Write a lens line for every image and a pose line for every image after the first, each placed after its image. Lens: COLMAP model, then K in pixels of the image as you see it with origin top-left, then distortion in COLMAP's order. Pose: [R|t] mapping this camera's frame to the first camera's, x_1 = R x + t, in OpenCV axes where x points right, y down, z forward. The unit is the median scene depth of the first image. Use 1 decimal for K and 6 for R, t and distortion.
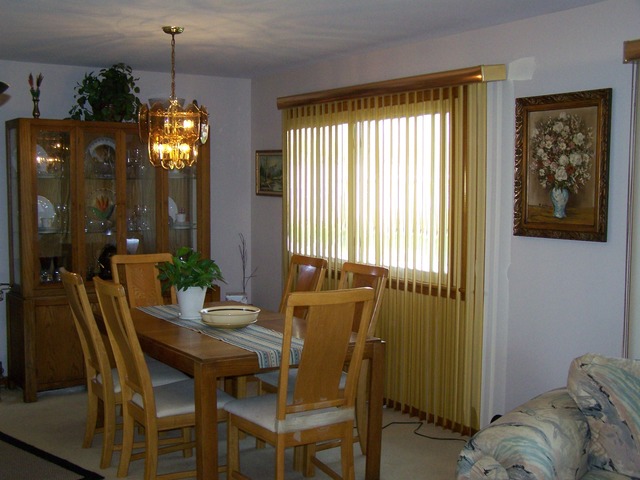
lens RADIAL K [[841.8, 0, 319.3], [0, 841.8, 244.4], [0, 0, 1]] dist [-0.026809, 0.000000]
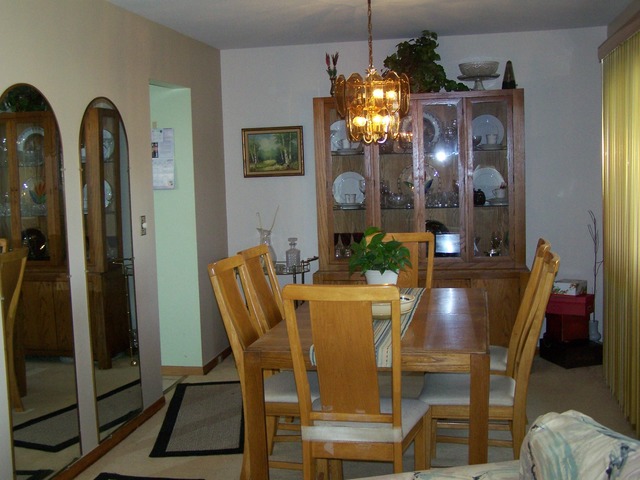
lens RADIAL K [[841.8, 0, 319.4], [0, 841.8, 244.6], [0, 0, 1]] dist [-0.026809, 0.000000]
pose [[0.718476, 0.045665, -0.694052, 0.439514], [-0.018123, 0.998733, 0.046950, -0.019665], [0.695316, -0.021154, 0.718393, 0.281769]]
